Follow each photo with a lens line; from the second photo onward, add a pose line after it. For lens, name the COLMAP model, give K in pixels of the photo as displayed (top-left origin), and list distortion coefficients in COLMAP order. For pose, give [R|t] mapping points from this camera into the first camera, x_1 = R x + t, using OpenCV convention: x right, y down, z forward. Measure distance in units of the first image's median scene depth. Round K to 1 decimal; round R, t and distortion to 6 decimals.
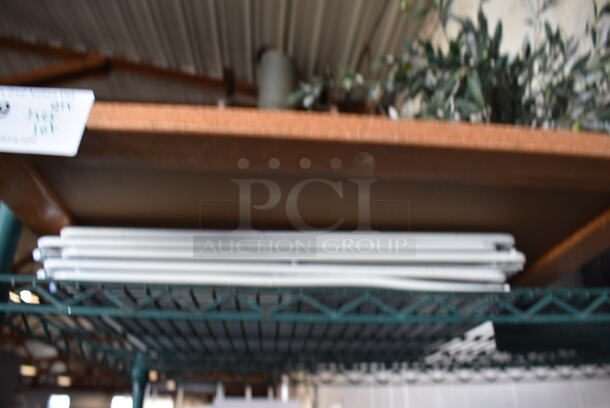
lens RADIAL K [[460.6, 0, 304.8], [0, 460.6, 201.8], [0, 0, 1]] dist [-0.098263, 0.015835]
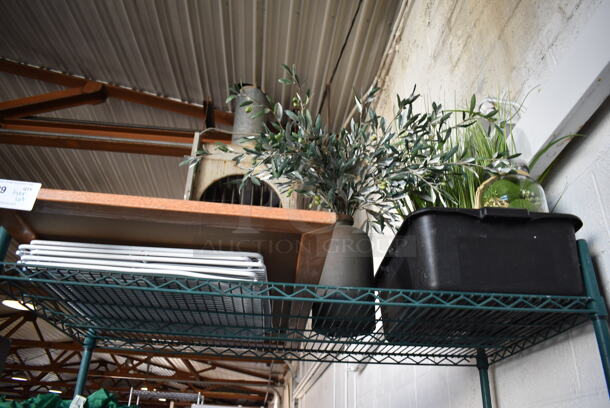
lens RADIAL K [[460.6, 0, 307.8], [0, 460.6, 210.1], [0, 0, 1]] dist [-0.098263, 0.015835]
pose [[0.999318, 0.036738, 0.003769, 0.664273], [-0.036641, 0.999063, -0.023037, -0.071165], [-0.004612, 0.022883, 0.999728, -0.964948]]
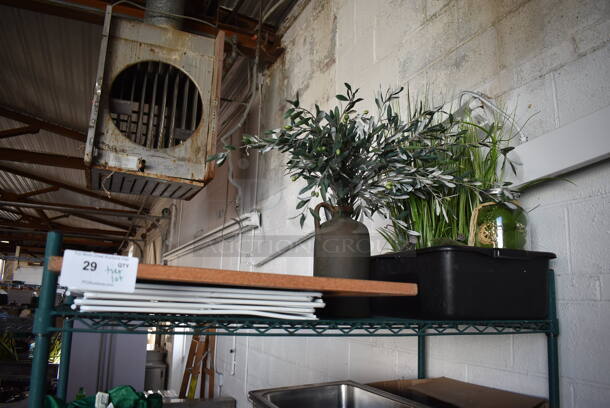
lens RADIAL K [[460.6, 0, 302.6], [0, 460.6, 208.0], [0, 0, 1]] dist [-0.098263, 0.015835]
pose [[0.946730, 0.092639, 0.308417, -0.300222], [-0.174891, 0.952090, 0.250873, -0.808128], [-0.270400, -0.291449, 0.917574, -0.773949]]
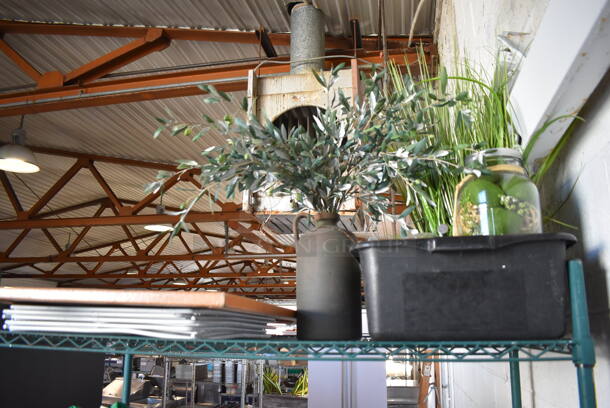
lens RADIAL K [[460.6, 0, 309.2], [0, 460.6, 214.6], [0, 0, 1]] dist [-0.098263, 0.015835]
pose [[0.964711, -0.058221, -0.256795, 1.485787], [0.114991, 0.970490, 0.211960, -0.674421], [0.236876, -0.234010, 0.942936, -0.604673]]
